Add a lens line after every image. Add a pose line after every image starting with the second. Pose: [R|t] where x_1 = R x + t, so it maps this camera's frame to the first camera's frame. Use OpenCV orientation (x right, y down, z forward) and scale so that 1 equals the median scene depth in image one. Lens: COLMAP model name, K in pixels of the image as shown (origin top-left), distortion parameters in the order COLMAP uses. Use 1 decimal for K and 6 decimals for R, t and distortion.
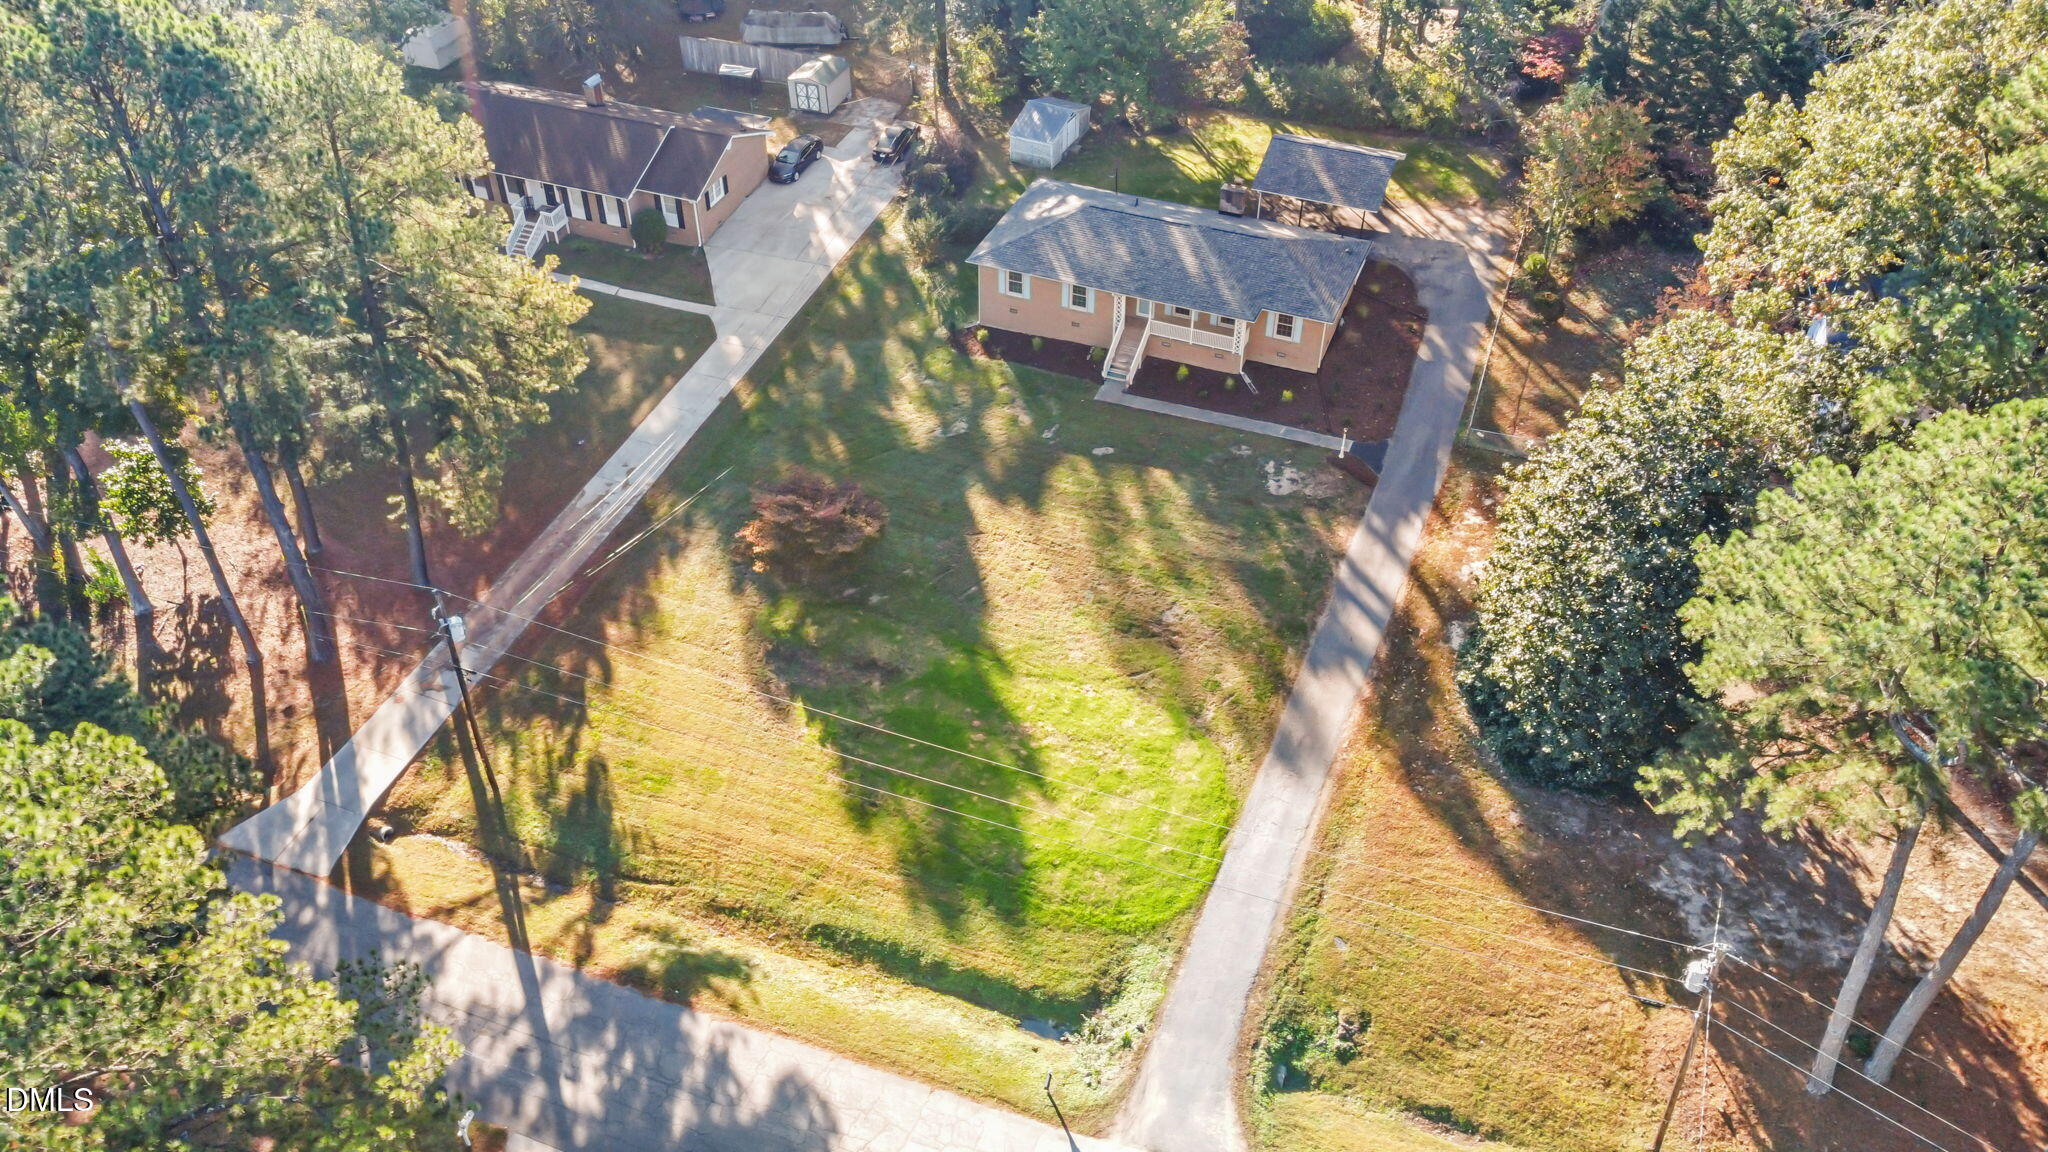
lens RADIAL K [[1553.8, 0, 970.5], [0, 1553.8, 541.3], [0, 0, 1]] dist [-0.000919, 0.006546]
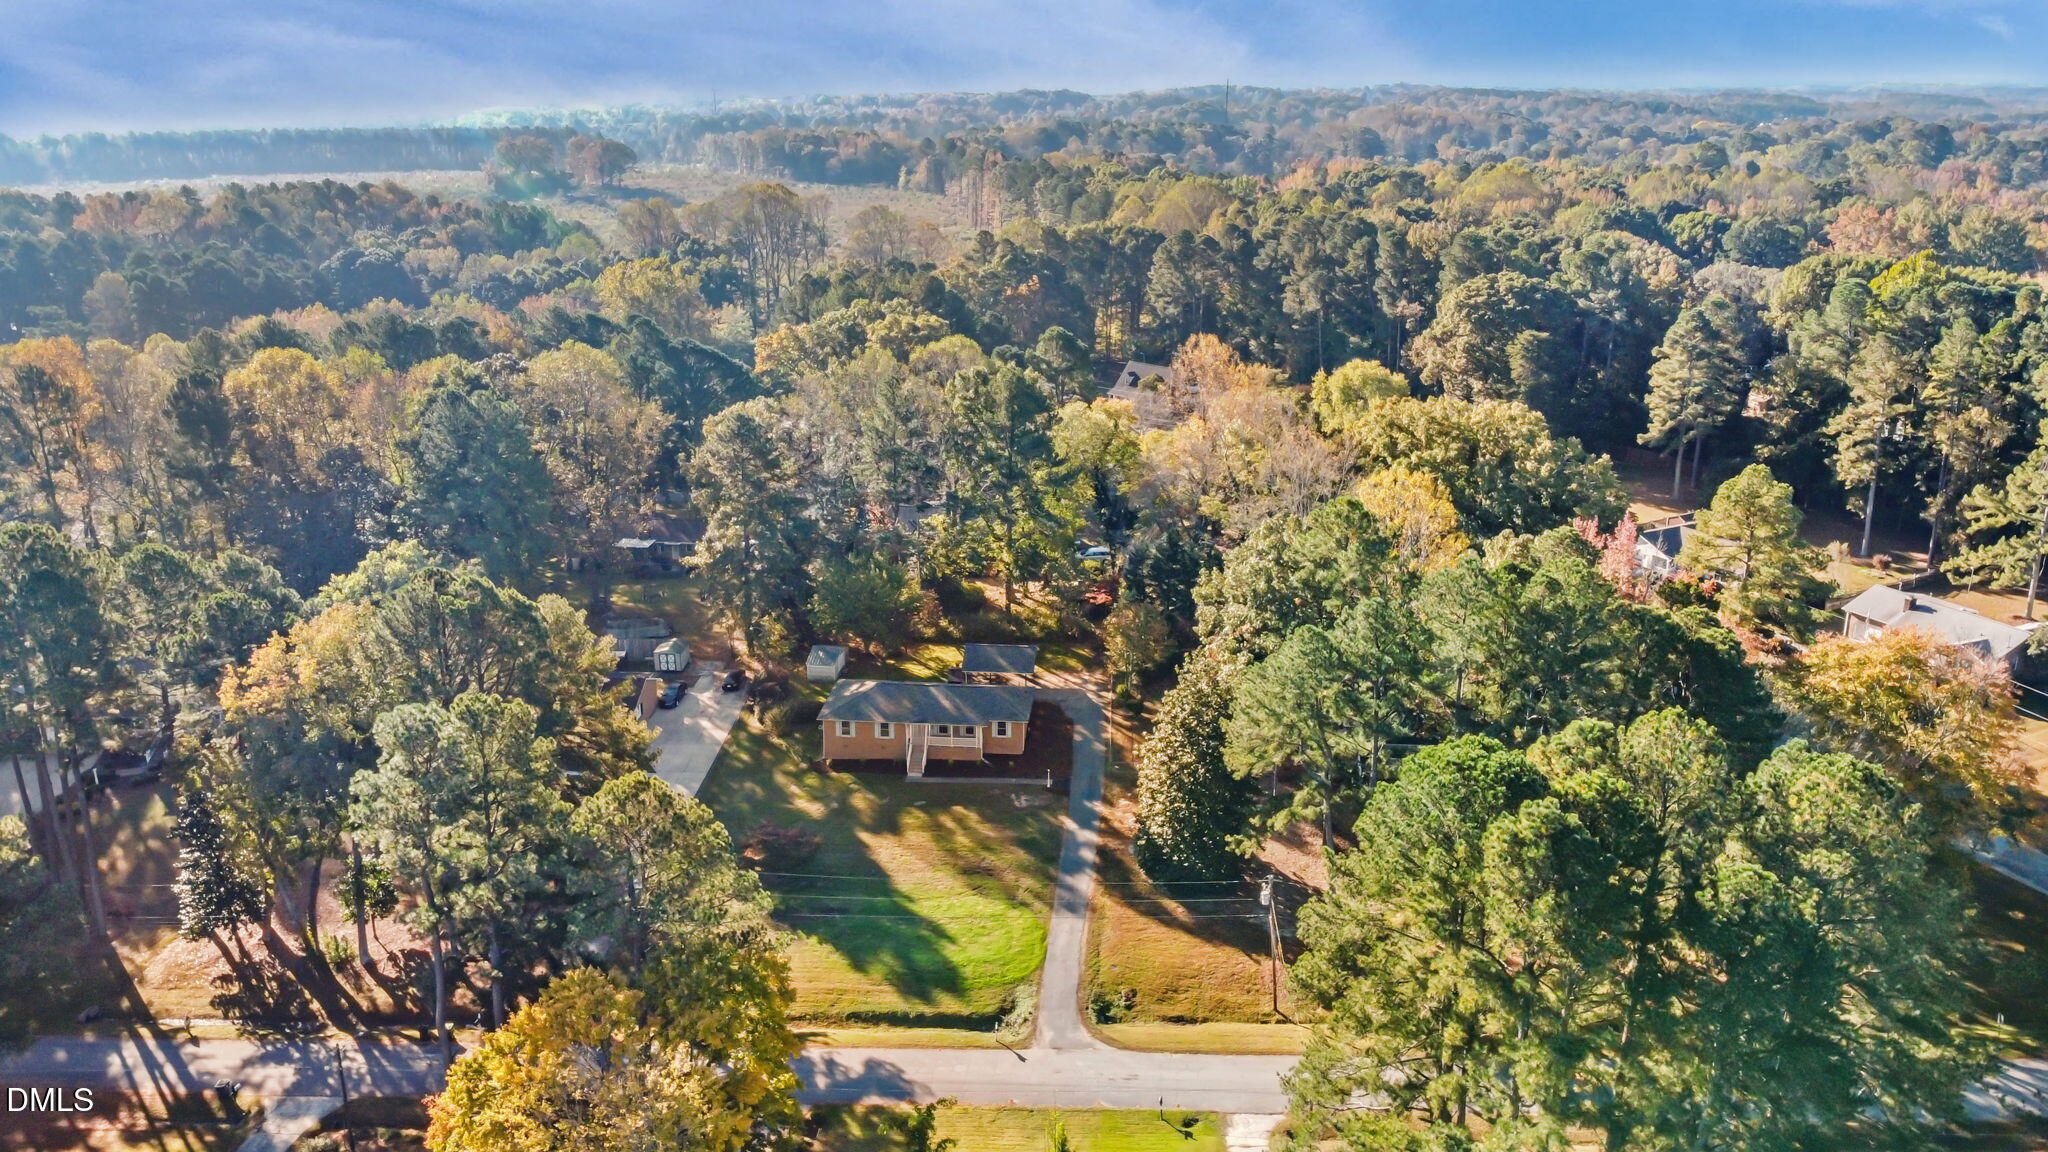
lens RADIAL K [[1553.8, 0, 970.5], [0, 1553.8, 541.3], [0, 0, 1]] dist [-0.000919, 0.006546]
pose [[0.956667, -0.078633, 0.280365, -0.318423], [0.186820, 0.904302, -0.383845, 0.347064], [-0.223352, 0.419590, 0.879806, -0.661740]]
